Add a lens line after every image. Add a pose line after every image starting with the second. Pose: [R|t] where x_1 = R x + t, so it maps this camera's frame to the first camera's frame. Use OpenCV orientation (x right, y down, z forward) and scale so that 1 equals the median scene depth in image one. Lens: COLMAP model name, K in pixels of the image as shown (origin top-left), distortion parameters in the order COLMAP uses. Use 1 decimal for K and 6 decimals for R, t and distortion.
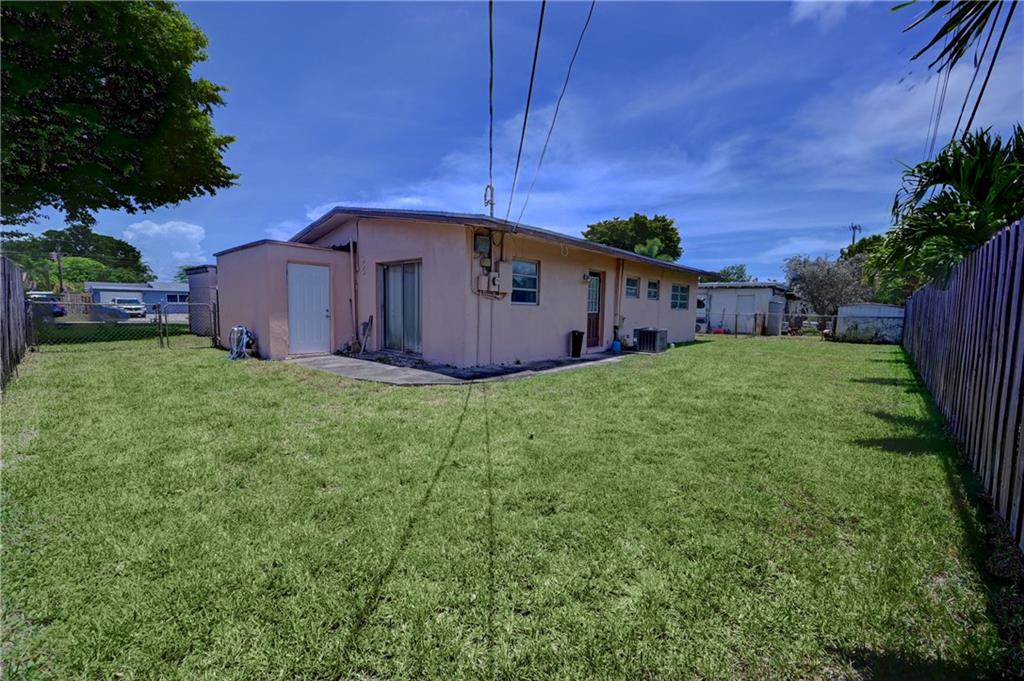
lens RADIAL K [[405.0, 0, 512.0], [0, 405.0, 340.5], [0, 0, 1]] dist [-0.000571, -0.000144]
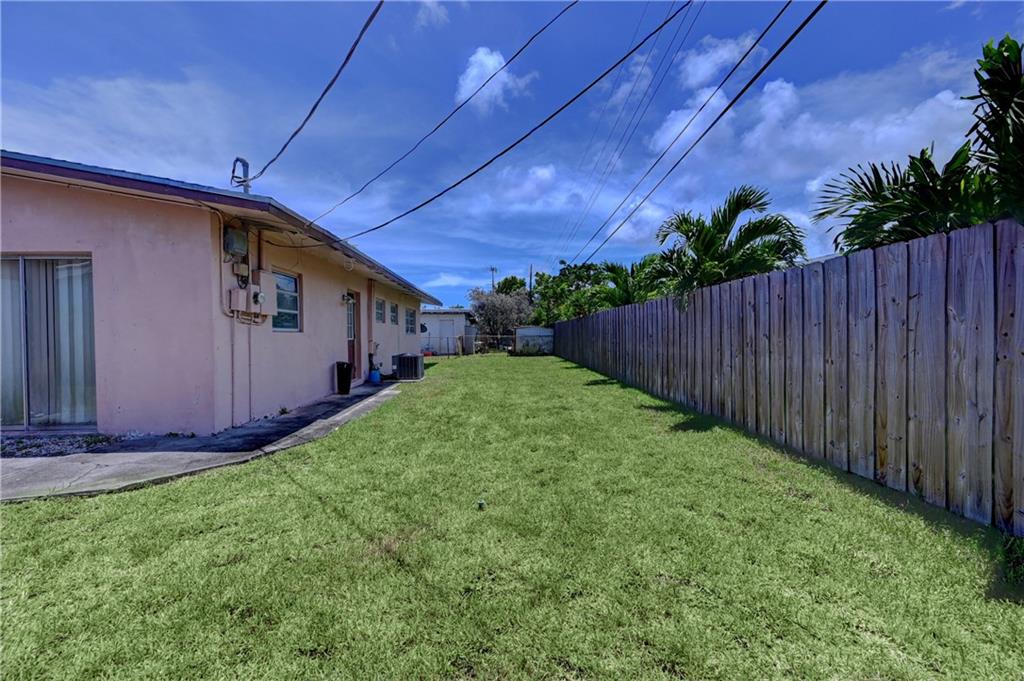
lens RADIAL K [[405.0, 0, 512.0], [0, 405.0, 340.5], [0, 0, 1]] dist [-0.000571, -0.000144]
pose [[0.713158, -0.036561, 0.700049, -0.145400], [0.080743, 0.996277, -0.030224, -0.012917], [-0.696338, 0.078079, 0.713455, 0.145800]]
